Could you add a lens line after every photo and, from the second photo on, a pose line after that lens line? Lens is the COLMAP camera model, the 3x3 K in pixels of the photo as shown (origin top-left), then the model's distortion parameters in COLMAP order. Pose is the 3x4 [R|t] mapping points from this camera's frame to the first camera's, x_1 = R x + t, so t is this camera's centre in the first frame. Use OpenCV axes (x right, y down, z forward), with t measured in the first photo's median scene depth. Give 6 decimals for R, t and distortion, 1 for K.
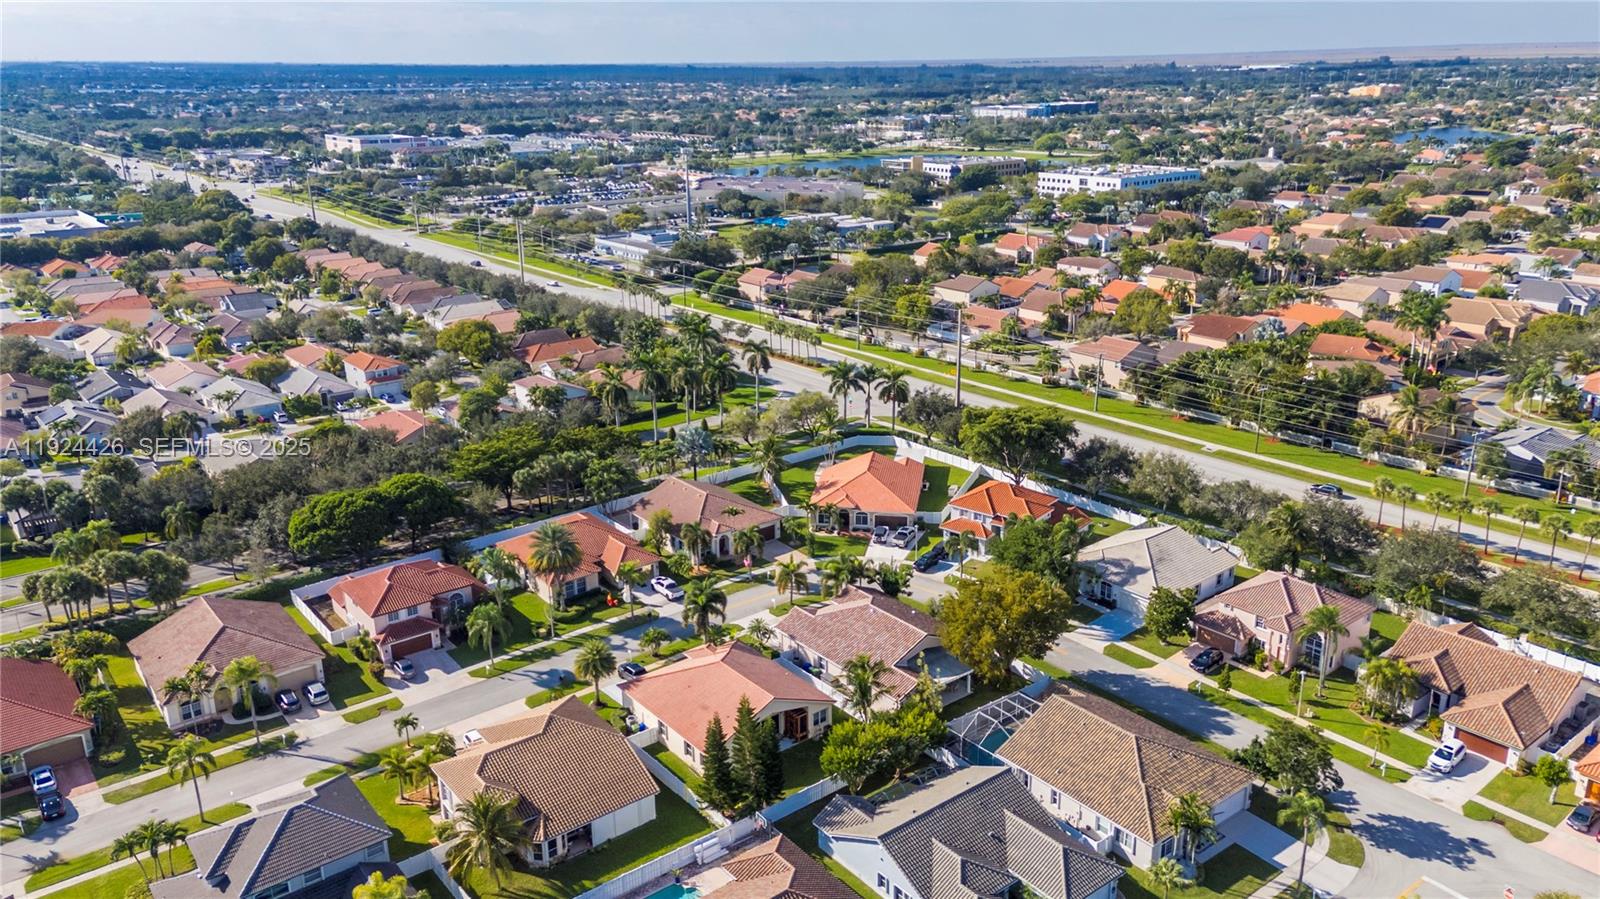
lens RADIAL K [[1116.8, 0, 794.7], [0, 1116.8, 476.5], [0, 0, 1]] dist [0.056891, -0.000158]
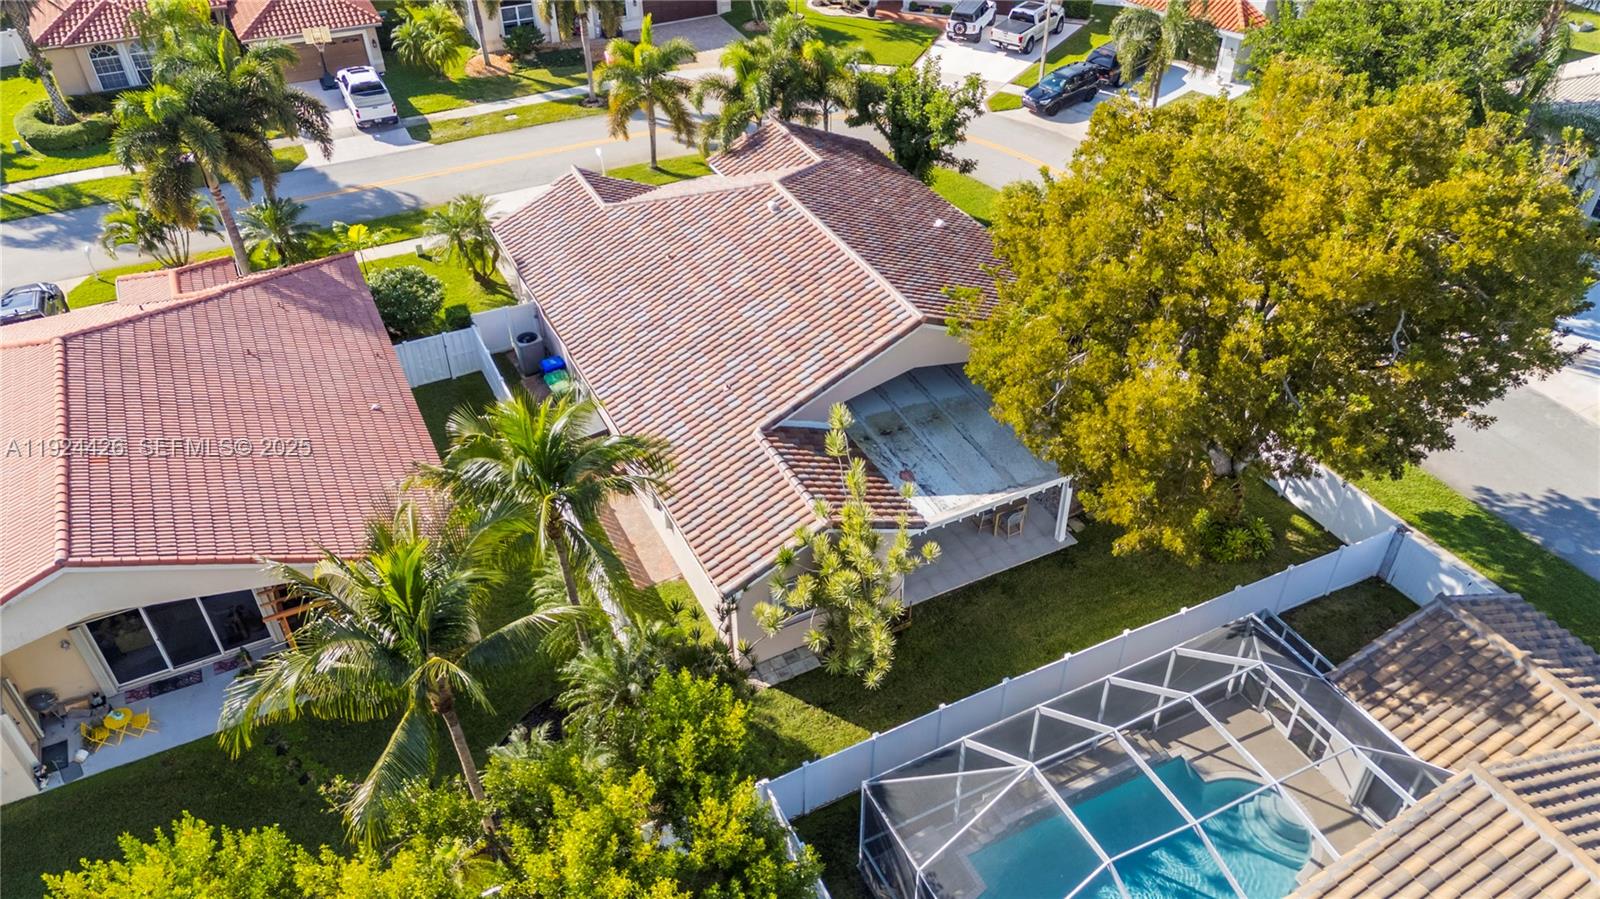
lens RADIAL K [[1133.3, 0, 800.0], [0, 1133.3, 449.5], [0, 0, 1]] dist [0.091362, 0.000348]
pose [[0.980310, 0.125720, -0.152276, 0.101311], [-0.068185, 0.939222, 0.336472, 0.063726], [0.185322, -0.319464, 0.929300, 0.564929]]
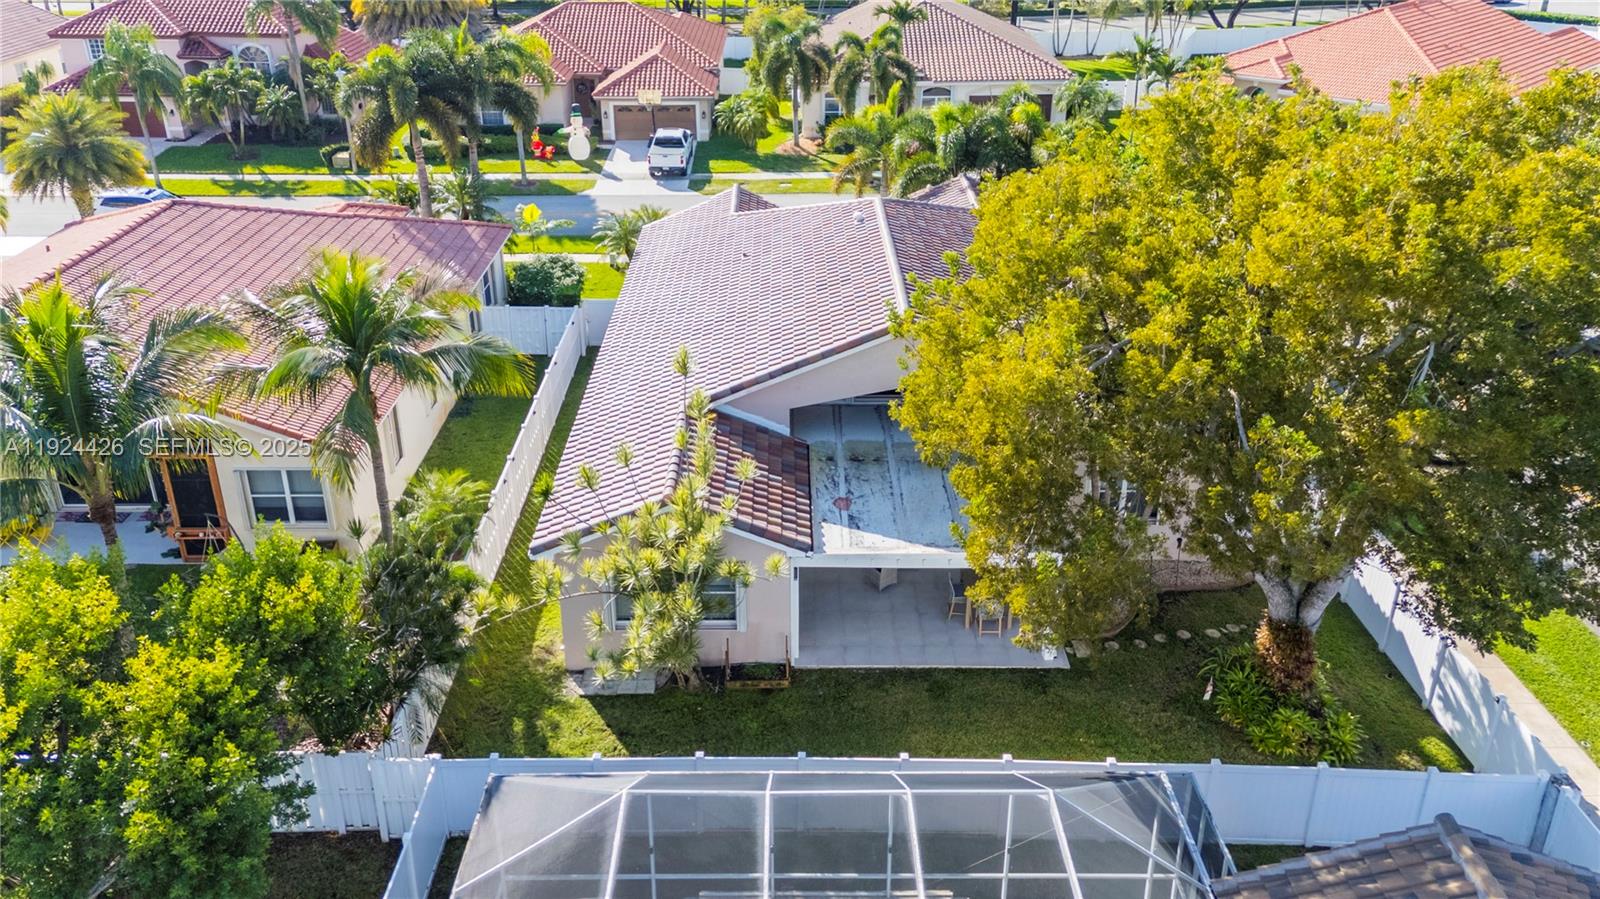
lens RADIAL K [[1133.3, 0, 800.0], [0, 1133.3, 449.5], [0, 0, 1]] dist [0.091362, 0.000348]
pose [[0.795282, 0.299007, -0.527372, 0.164974], [-0.209947, 0.951916, 0.223111, 0.092431], [0.568726, -0.066716, 0.819817, 0.619625]]
